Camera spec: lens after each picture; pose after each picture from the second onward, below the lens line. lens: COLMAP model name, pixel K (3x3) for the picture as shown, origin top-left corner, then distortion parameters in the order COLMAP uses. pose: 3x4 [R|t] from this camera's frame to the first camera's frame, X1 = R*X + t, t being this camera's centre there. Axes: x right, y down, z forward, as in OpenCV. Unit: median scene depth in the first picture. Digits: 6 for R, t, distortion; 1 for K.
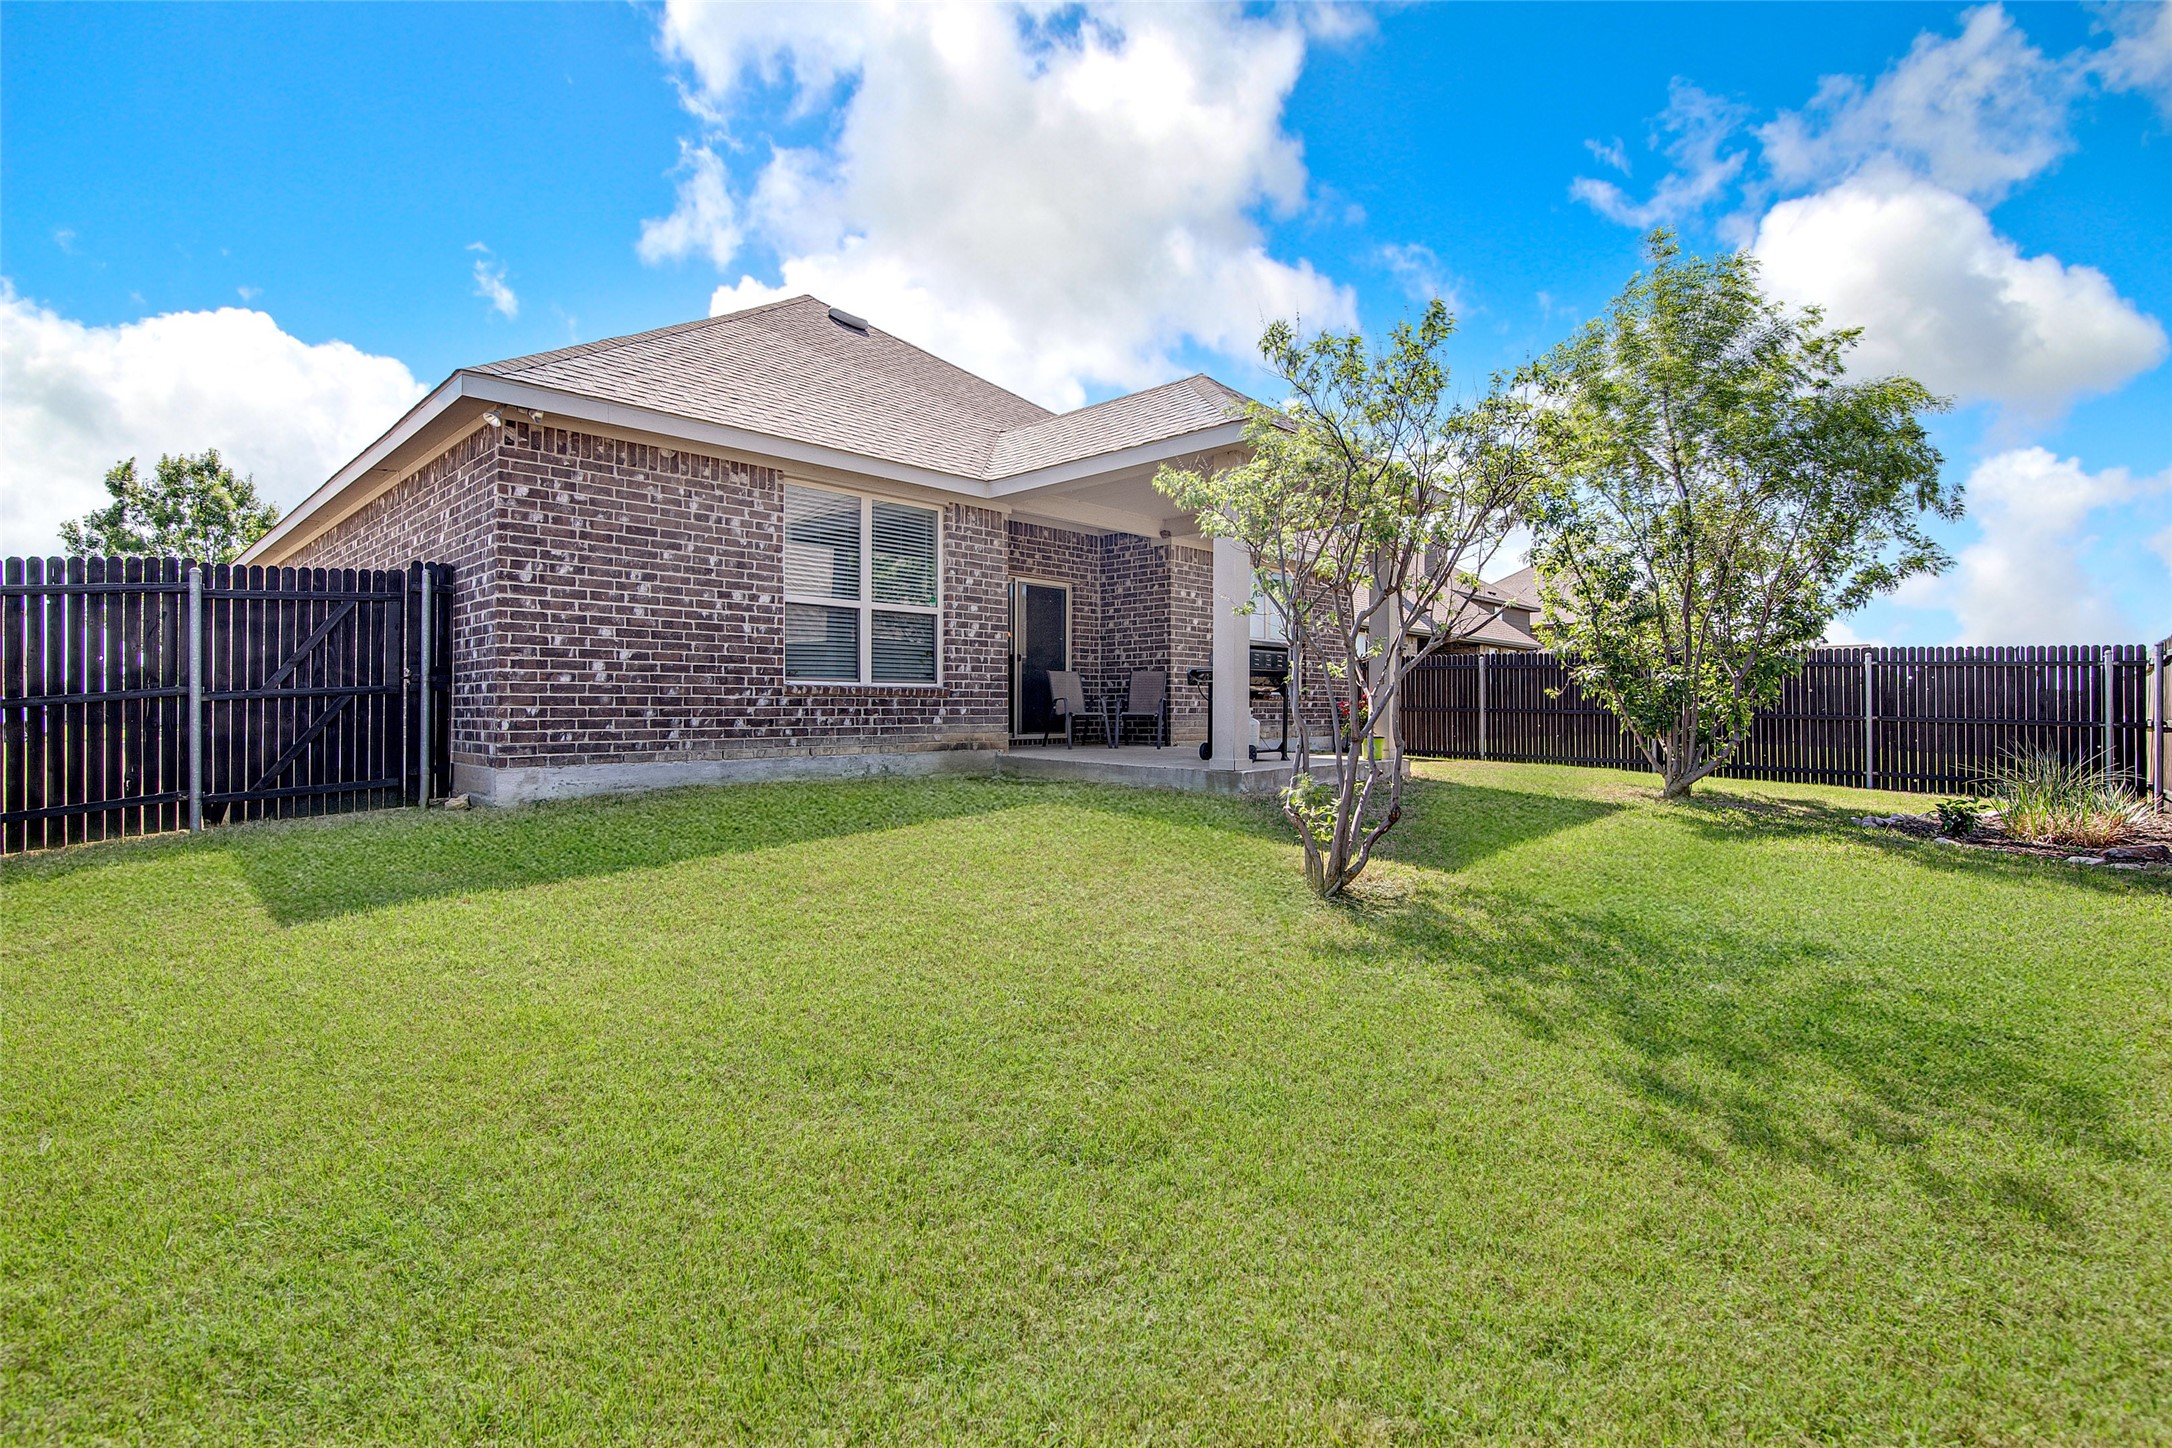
lens RADIAL K [[977.5, 0, 1079.2], [0, 977.5, 712.5], [0, 0, 1]] dist [0.002950, 0.000506]
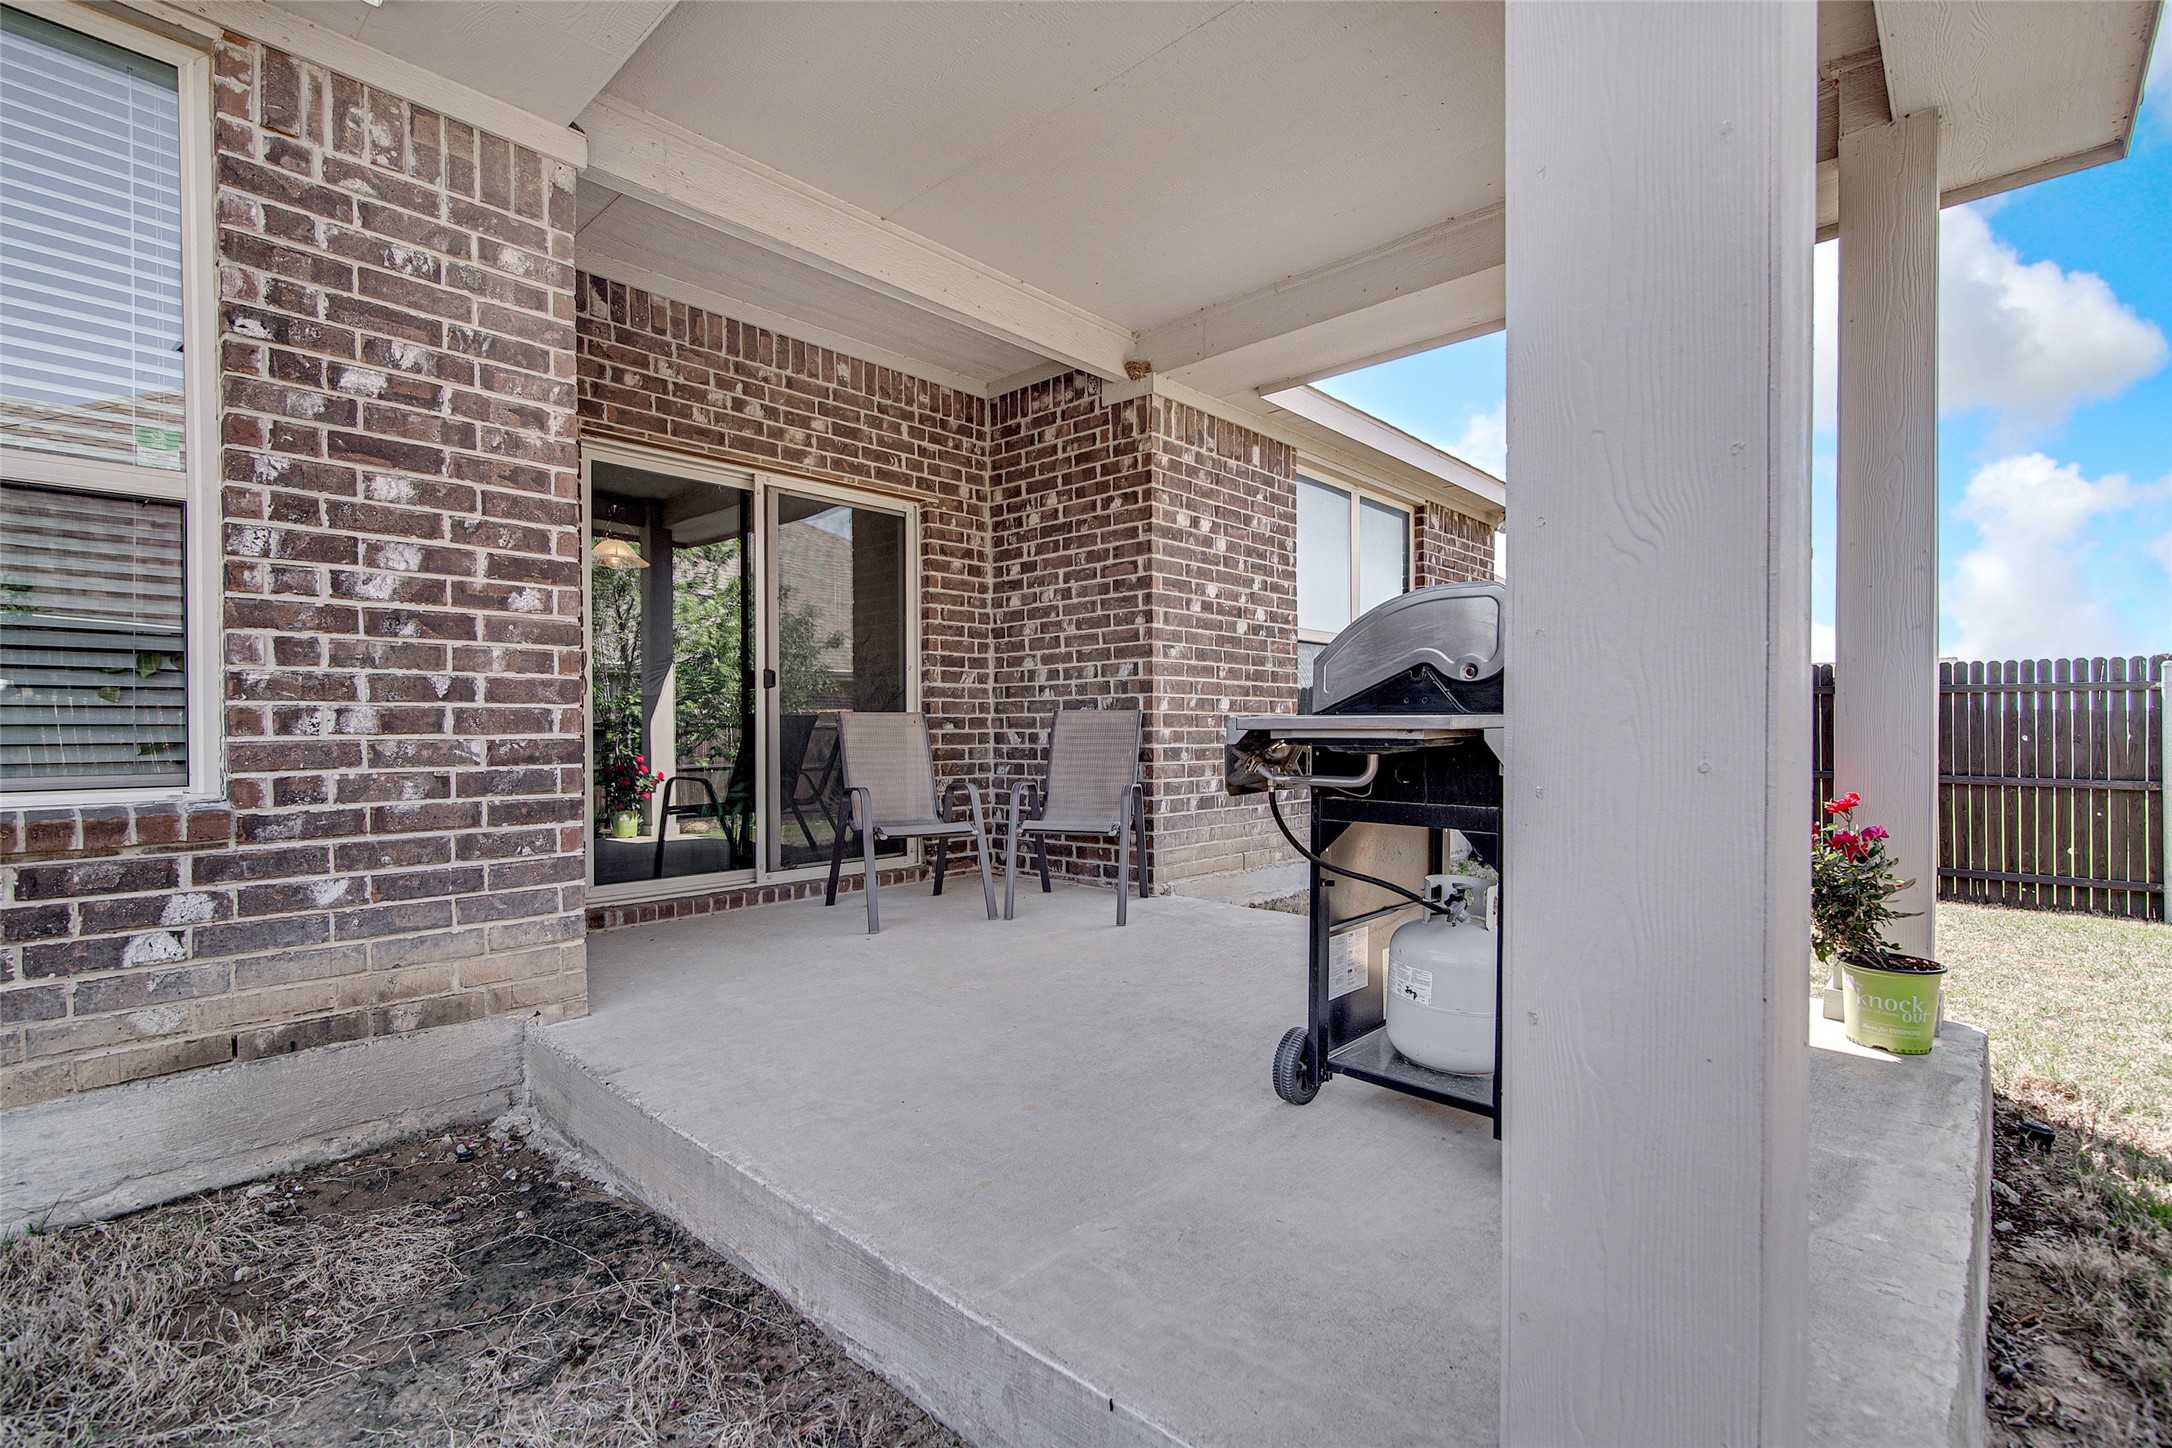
lens RADIAL K [[977.5, 0, 1079.2], [0, 977.5, 712.5], [0, 0, 1]] dist [0.002950, 0.000506]
pose [[0.999850, -0.003392, 0.017004, 0.068069], [0.003718, 0.999809, -0.019197, -0.040645], [-0.016935, 0.019257, 0.999671, 0.721706]]
